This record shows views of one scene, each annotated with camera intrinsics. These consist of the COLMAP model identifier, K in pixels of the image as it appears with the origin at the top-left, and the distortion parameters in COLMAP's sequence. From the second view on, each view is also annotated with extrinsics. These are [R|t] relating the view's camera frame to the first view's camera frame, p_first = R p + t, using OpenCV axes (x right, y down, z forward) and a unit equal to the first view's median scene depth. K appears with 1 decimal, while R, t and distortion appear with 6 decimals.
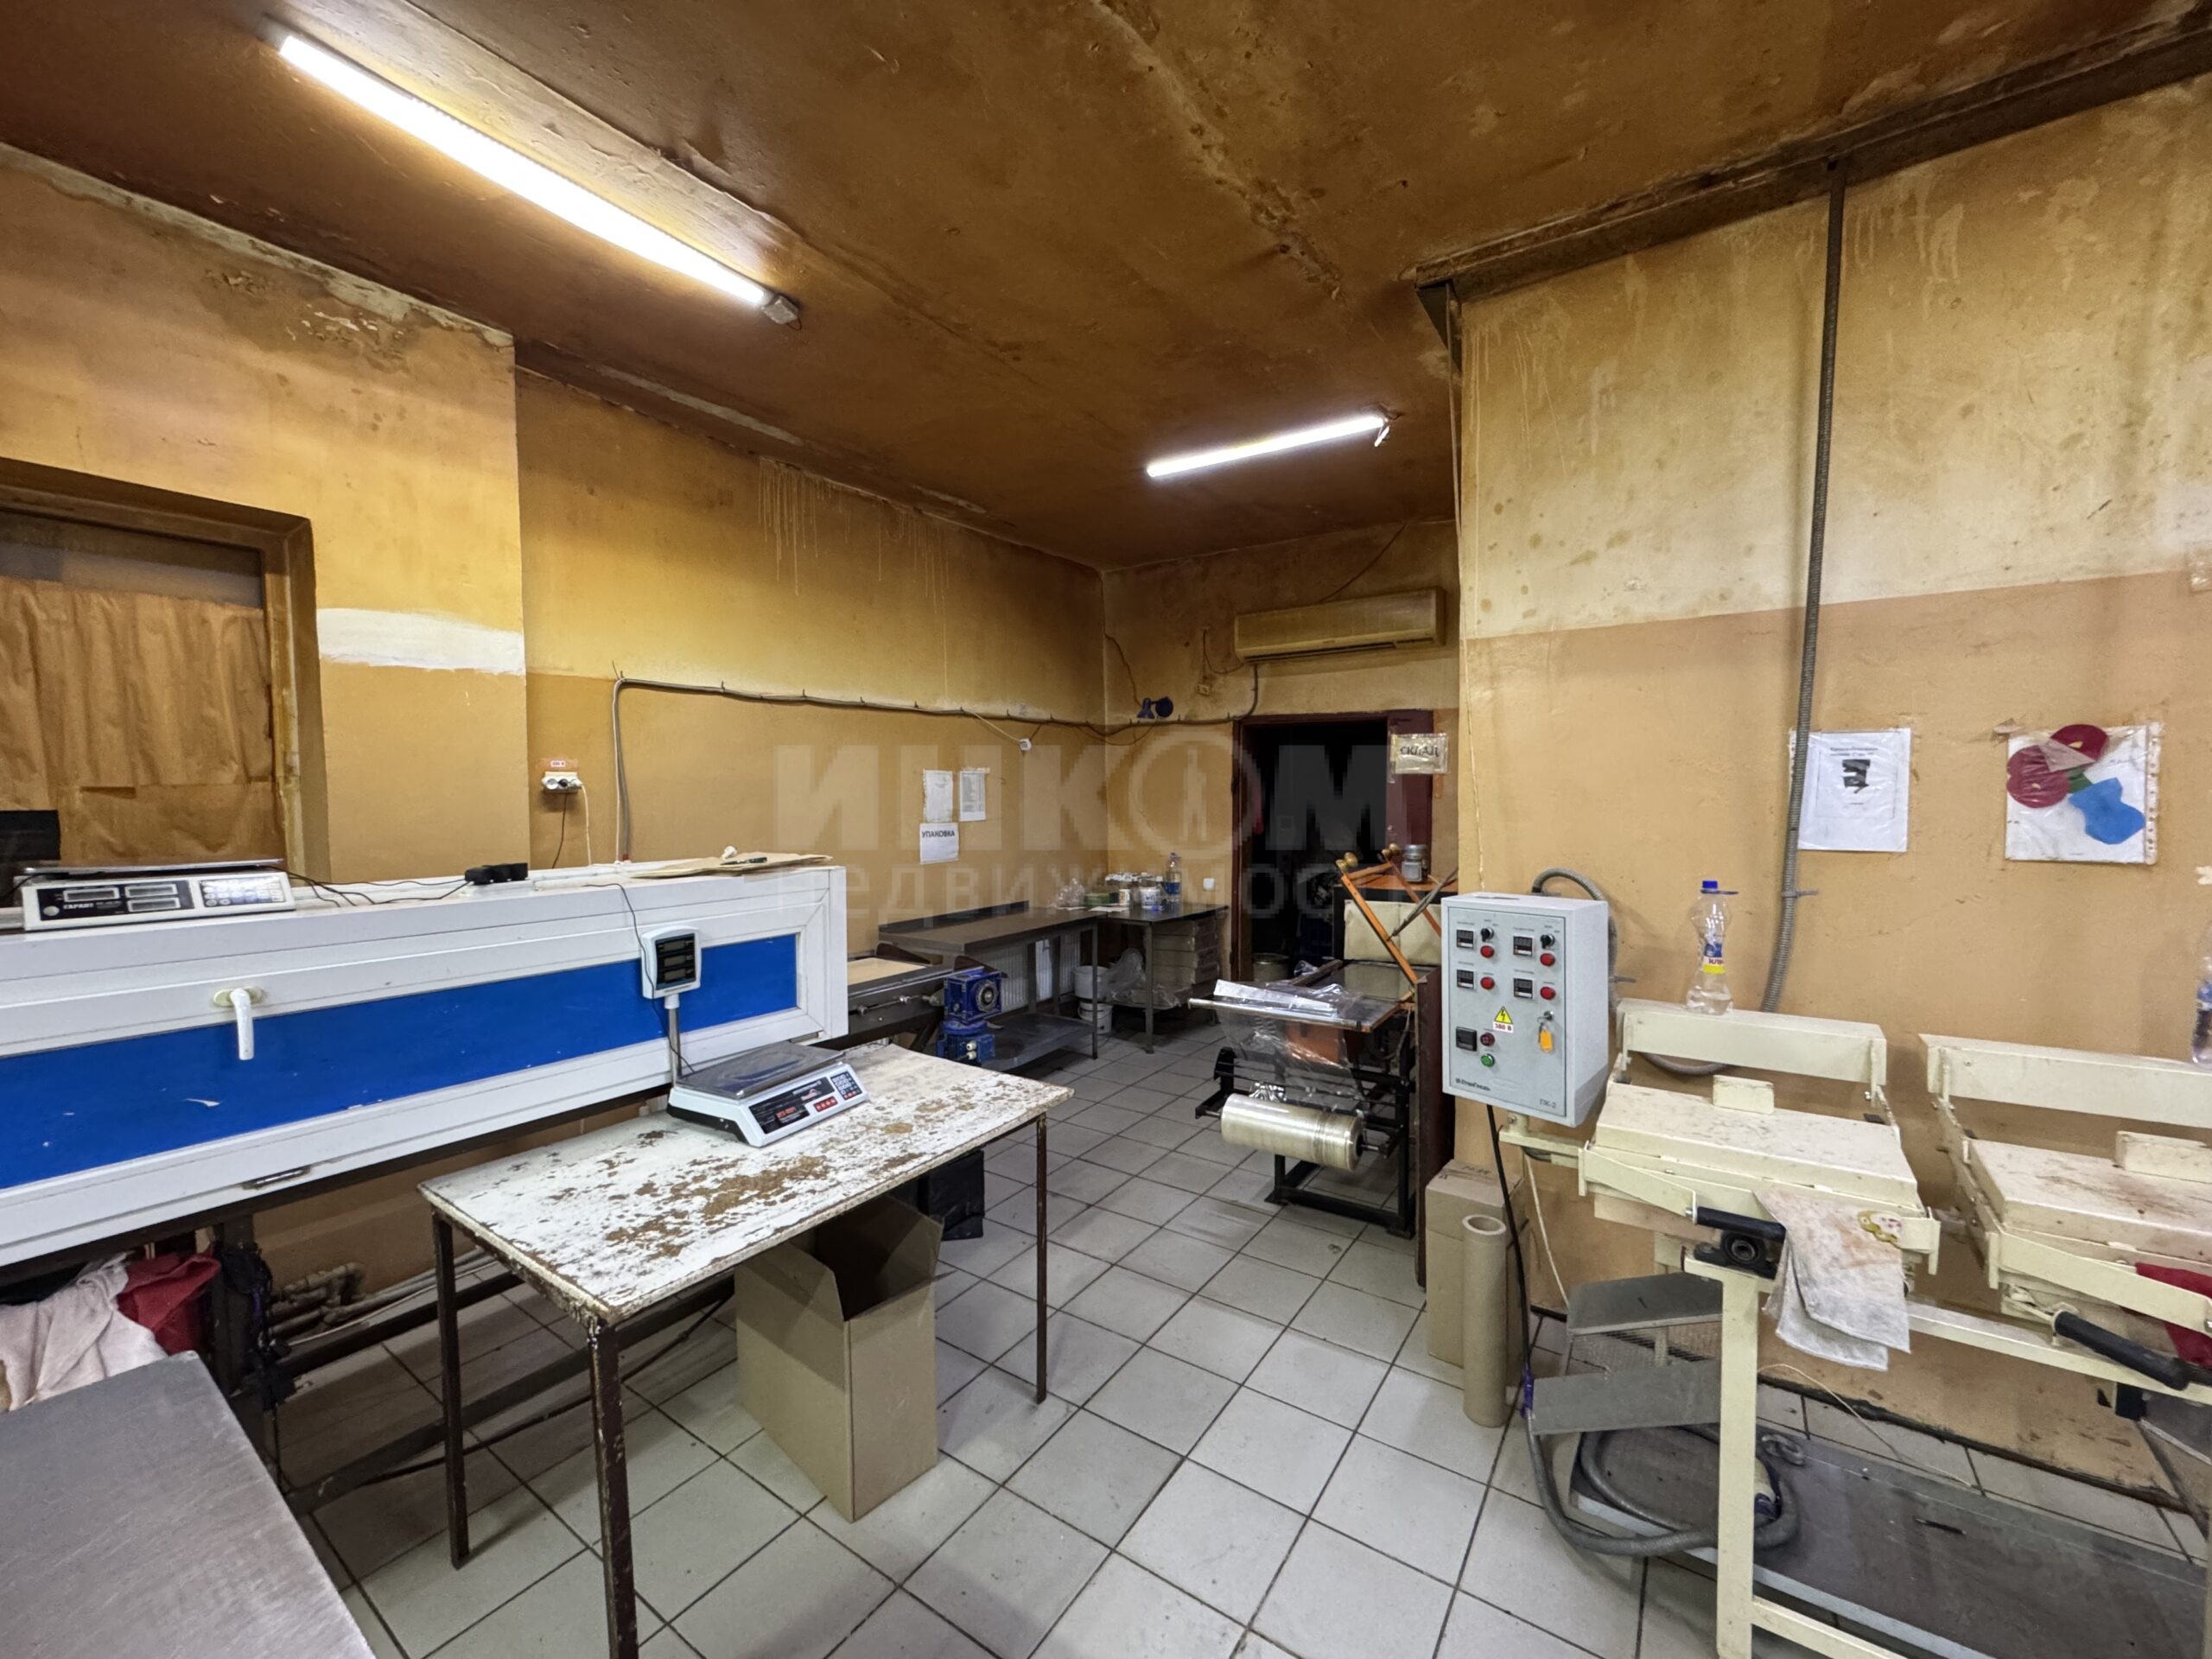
lens RADIAL K [[888.2, 0, 1101.6], [0, 888.2, 836.4], [0, 0, 1]] dist [0.000117, 0.000014]
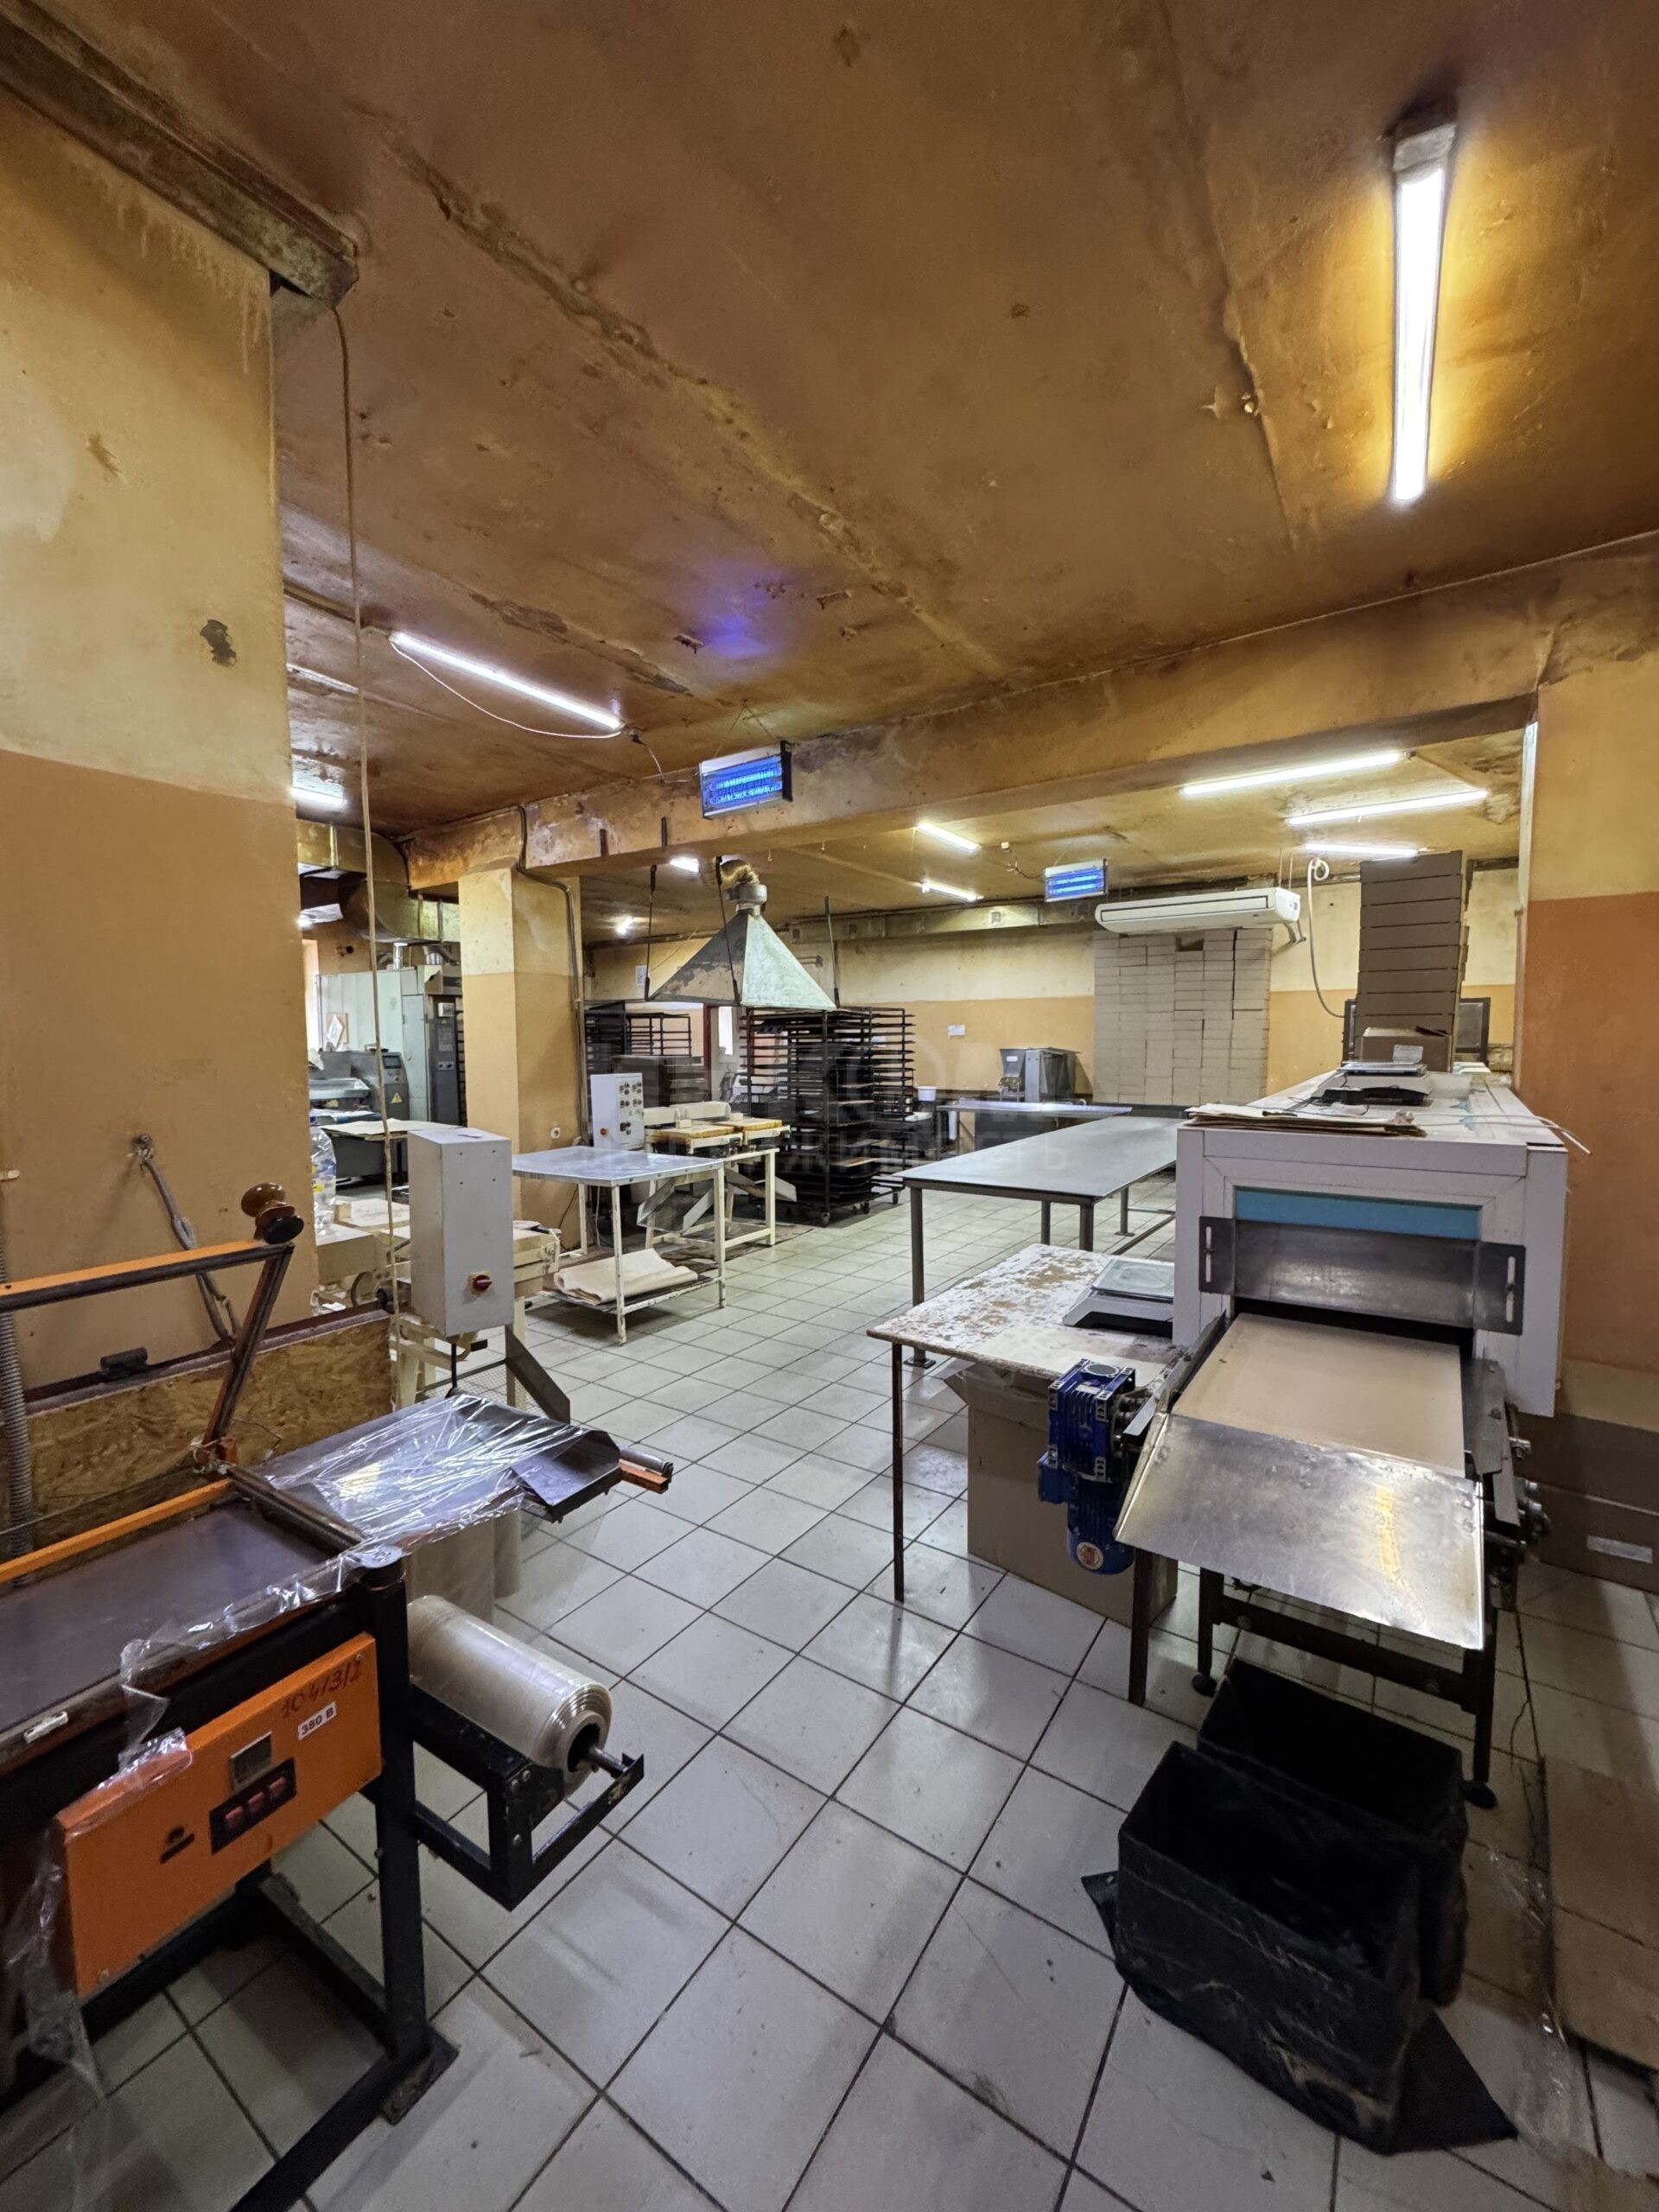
lens RADIAL K [[888.2, 0, 831.8], [0, 888.2, 1104.3], [0, 0, 1]] dist [0.000117, 0.000014]
pose [[-0.999887, 0.011909, -0.009144, 0.016810], [0.010673, 0.992108, 0.124932, -0.102630], [0.010560, 0.124820, -0.992123, 2.173543]]
